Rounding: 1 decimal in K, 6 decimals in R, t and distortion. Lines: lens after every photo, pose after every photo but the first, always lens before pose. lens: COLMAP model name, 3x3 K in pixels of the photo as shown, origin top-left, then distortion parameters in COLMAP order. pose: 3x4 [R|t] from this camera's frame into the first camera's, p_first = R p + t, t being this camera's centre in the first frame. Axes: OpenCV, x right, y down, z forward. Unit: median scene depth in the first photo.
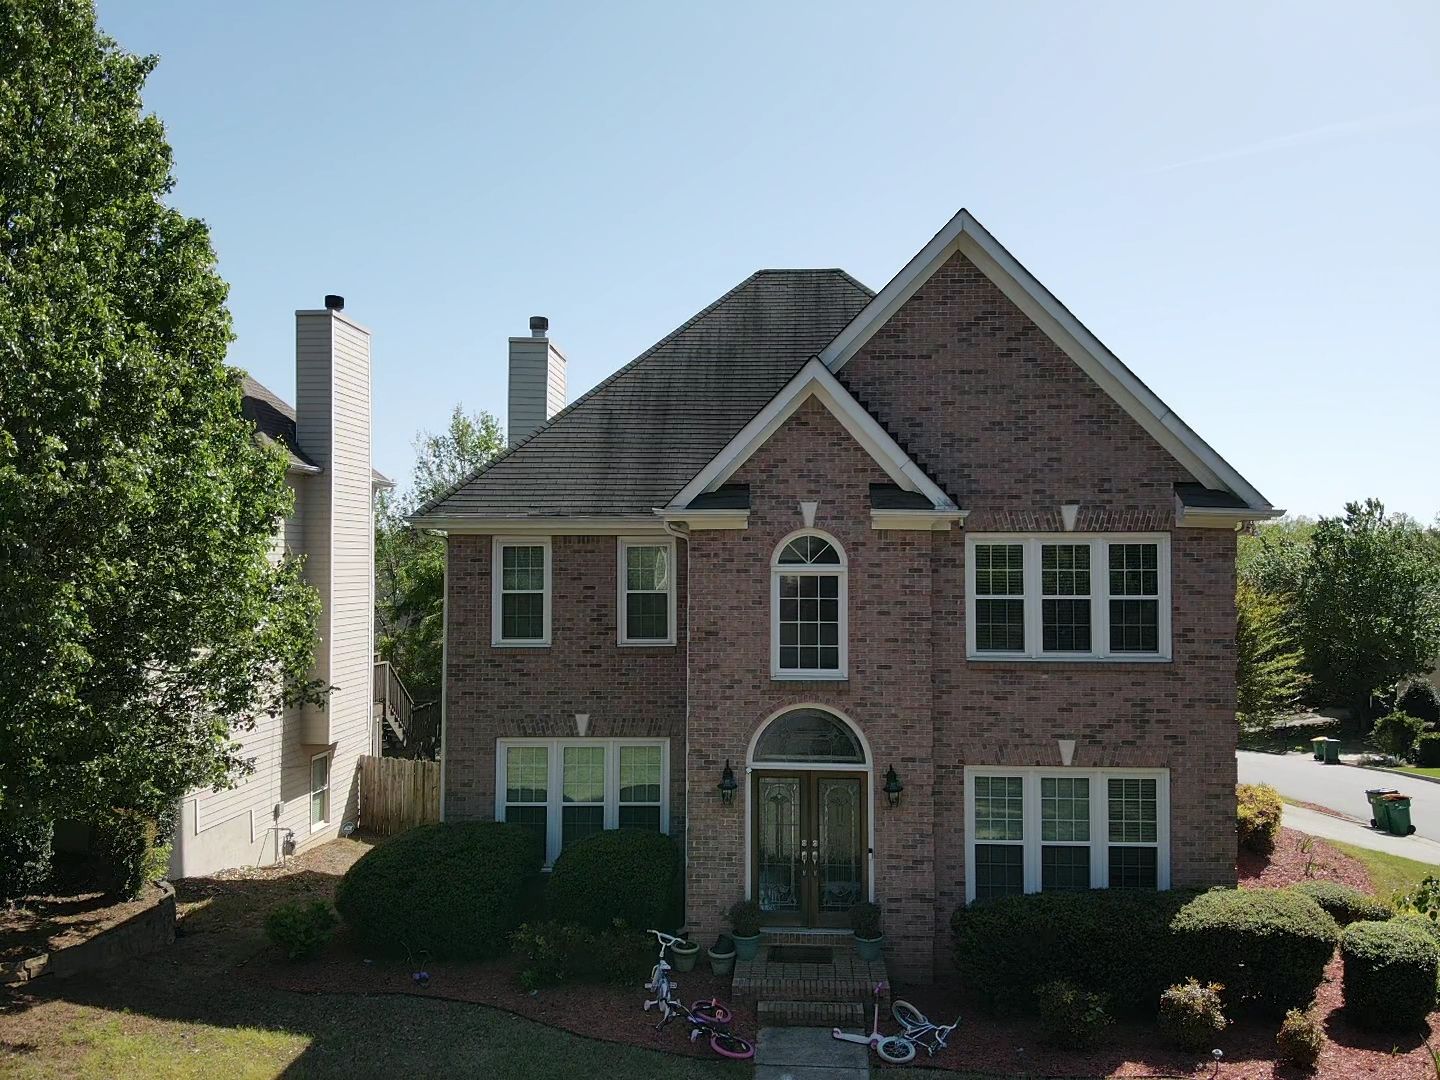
lens RADIAL K [[1041.0, 0, 744.1], [0, 1041.0, 547.5], [0, 0, 1]] dist [0.198837, -0.418864]
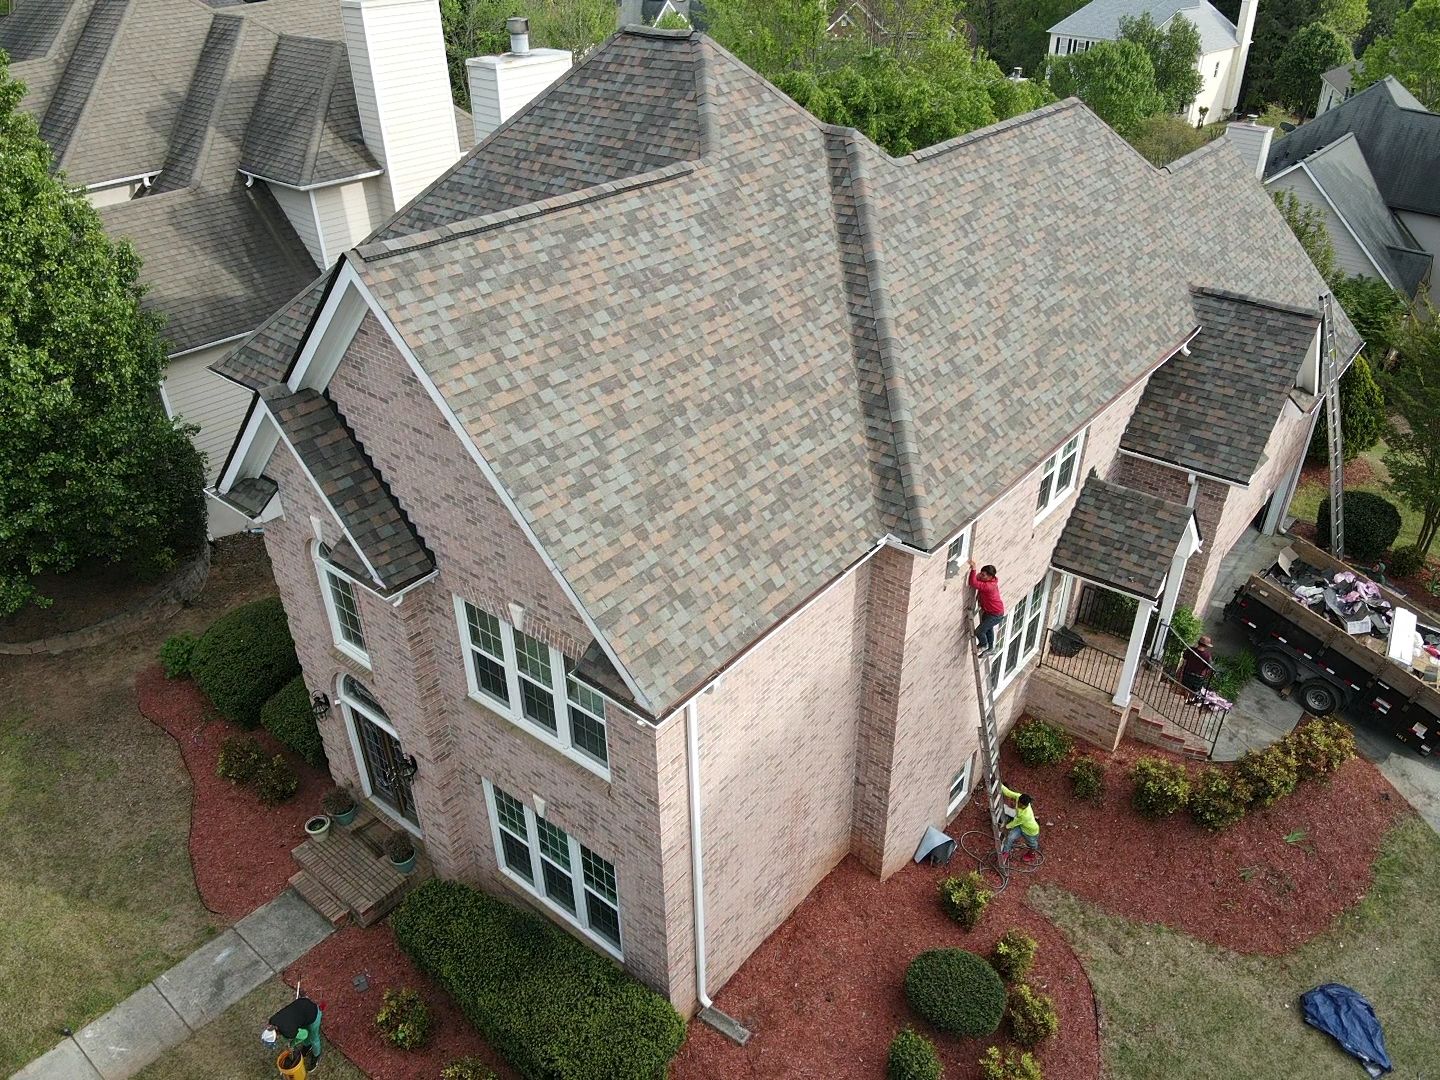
lens RADIAL K [[1046.1, 0, 746.7], [0, 1046.1, 551.9], [0, 0, 1]] dist [0.126261, -0.210269]
pose [[0.809522, 0.318470, -0.493205, 0.871577], [0.008564, 0.833590, 0.552318, -0.551007], [0.587027, -0.451337, 0.672082, 0.552602]]
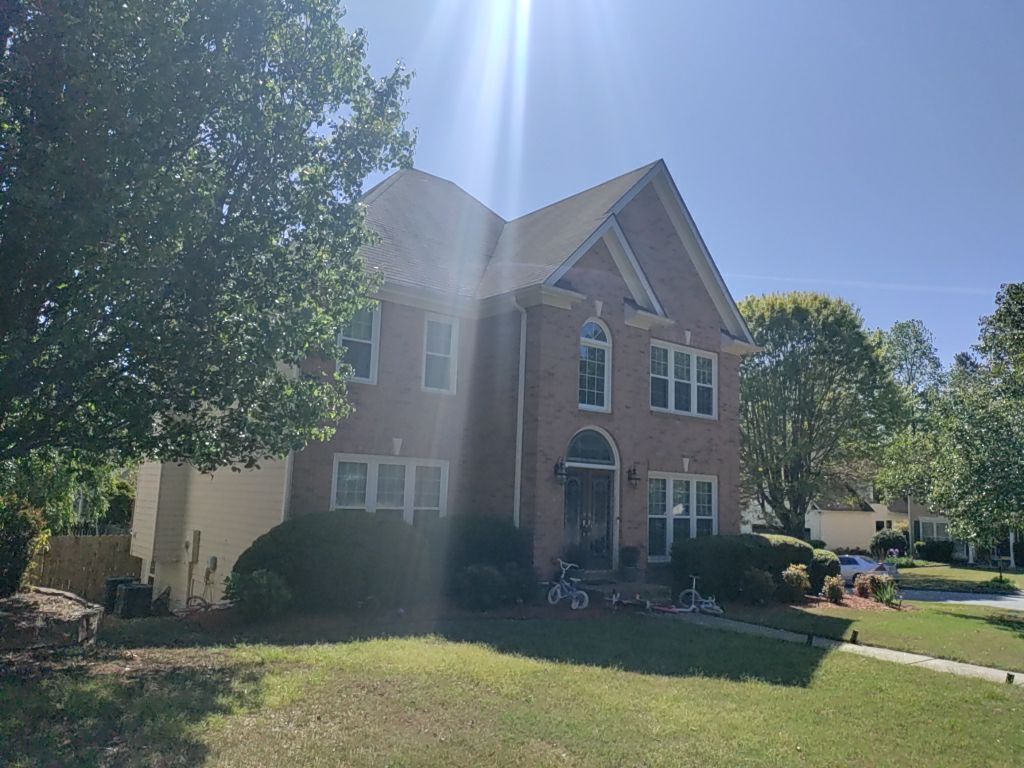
lens RADIAL K [[741.7, 0, 518.1], [0, 741.7, 384.6], [0, 0, 1]] dist [0.107989, -0.209837]
pose [[0.741853, 0.123530, 0.659086, -0.758906], [-0.047894, 0.990136, -0.131669, 0.237545], [-0.668849, 0.066112, 0.740452, 0.240470]]
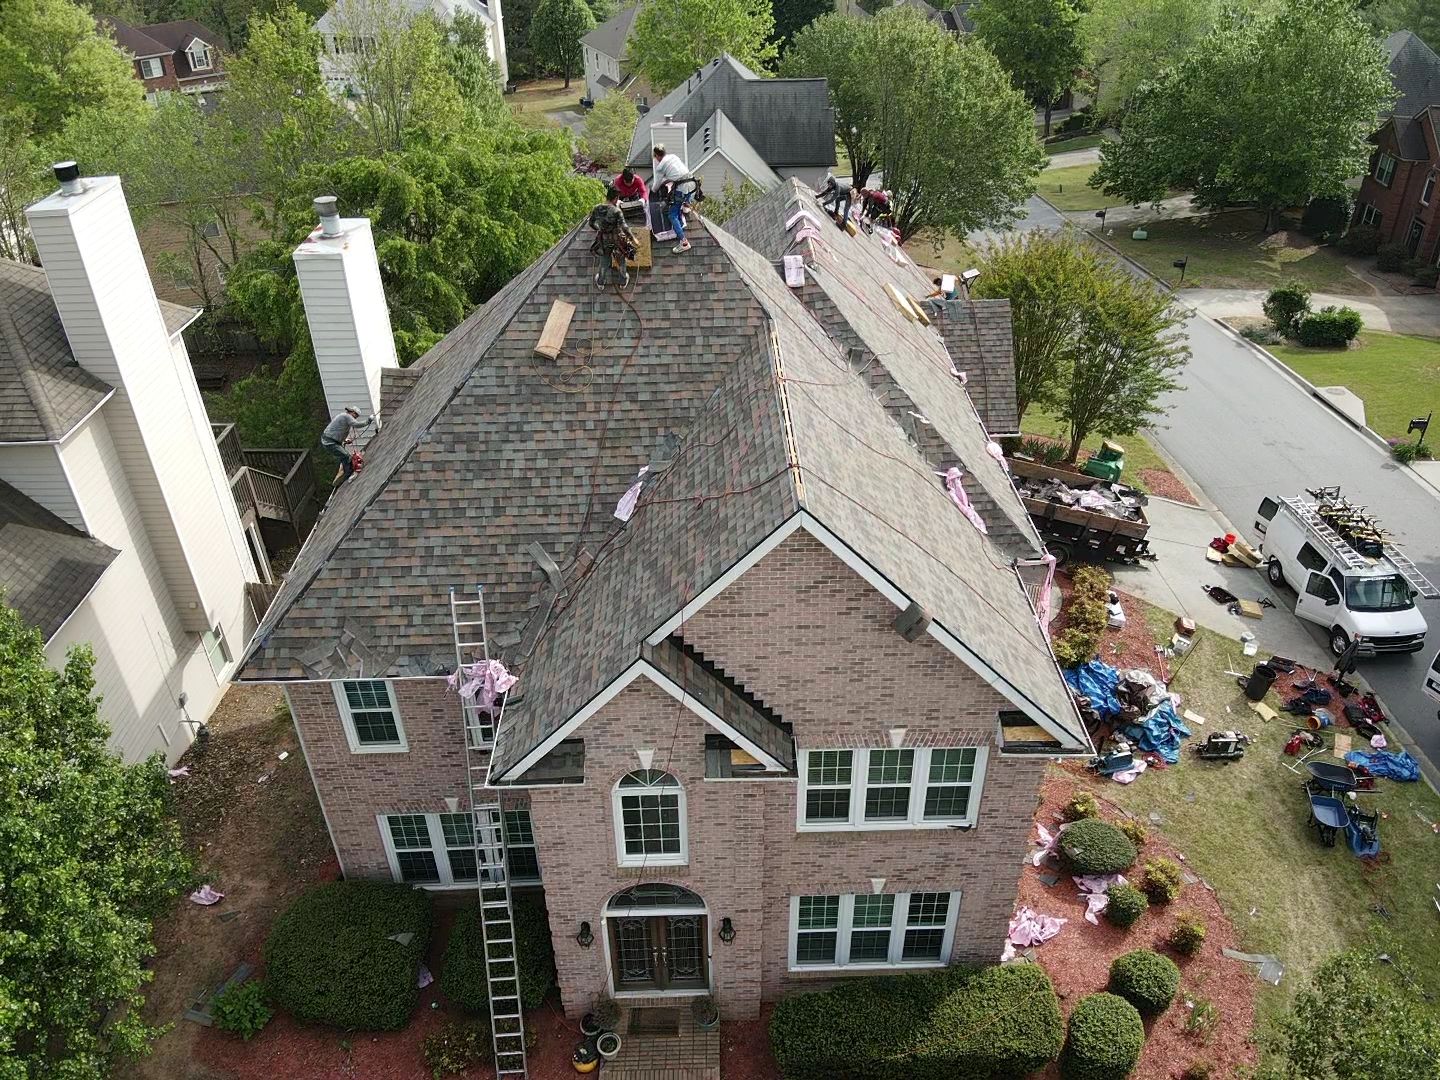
lens RADIAL K [[1041.0, 0, 744.1], [0, 1041.0, 547.5], [0, 0, 1]] dist [0.198837, -0.418864]
pose [[0.997150, -0.043572, 0.061584, 0.102525], [-0.000199, 0.814812, 0.579726, -0.780296], [-0.075439, -0.578086, 0.812481, 0.280104]]
